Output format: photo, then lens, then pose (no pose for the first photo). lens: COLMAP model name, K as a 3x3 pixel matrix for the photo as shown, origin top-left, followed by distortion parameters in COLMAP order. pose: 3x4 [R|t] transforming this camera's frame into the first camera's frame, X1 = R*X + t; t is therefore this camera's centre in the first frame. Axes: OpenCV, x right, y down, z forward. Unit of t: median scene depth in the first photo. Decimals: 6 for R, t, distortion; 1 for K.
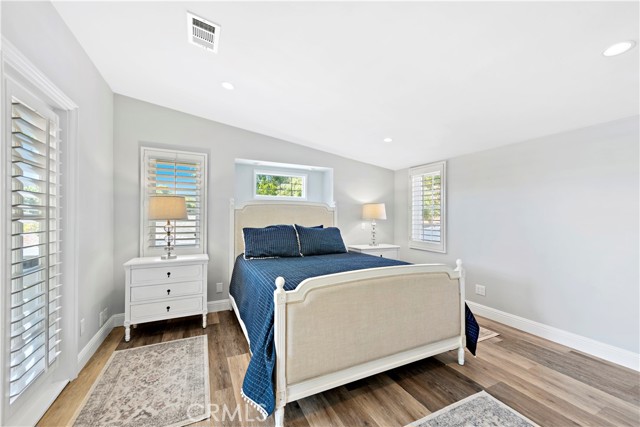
lens RADIAL K [[253.8, 0, 316.6], [0, 253.8, 214.3], [0, 0, 1]] dist [0.002050, 0.000108]
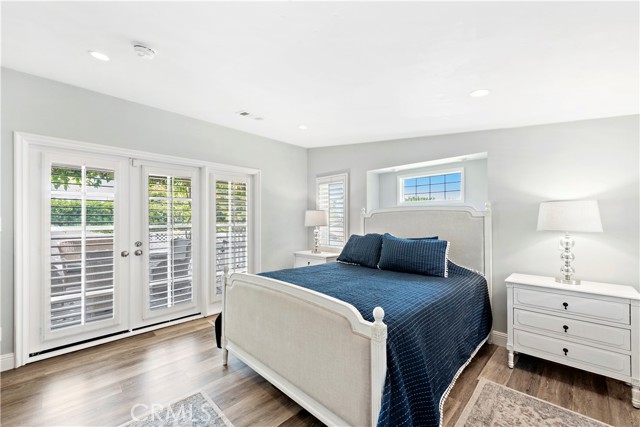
lens RADIAL K [[253.8, 0, 319.0], [0, 253.8, 218.8], [0, 0, 1]] dist [0.002050, 0.000108]
pose [[0.342124, -0.009109, -0.939611, 0.668263], [0.010954, 0.999924, -0.005705, -0.010144], [0.939591, -0.008341, 0.342197, 0.442078]]
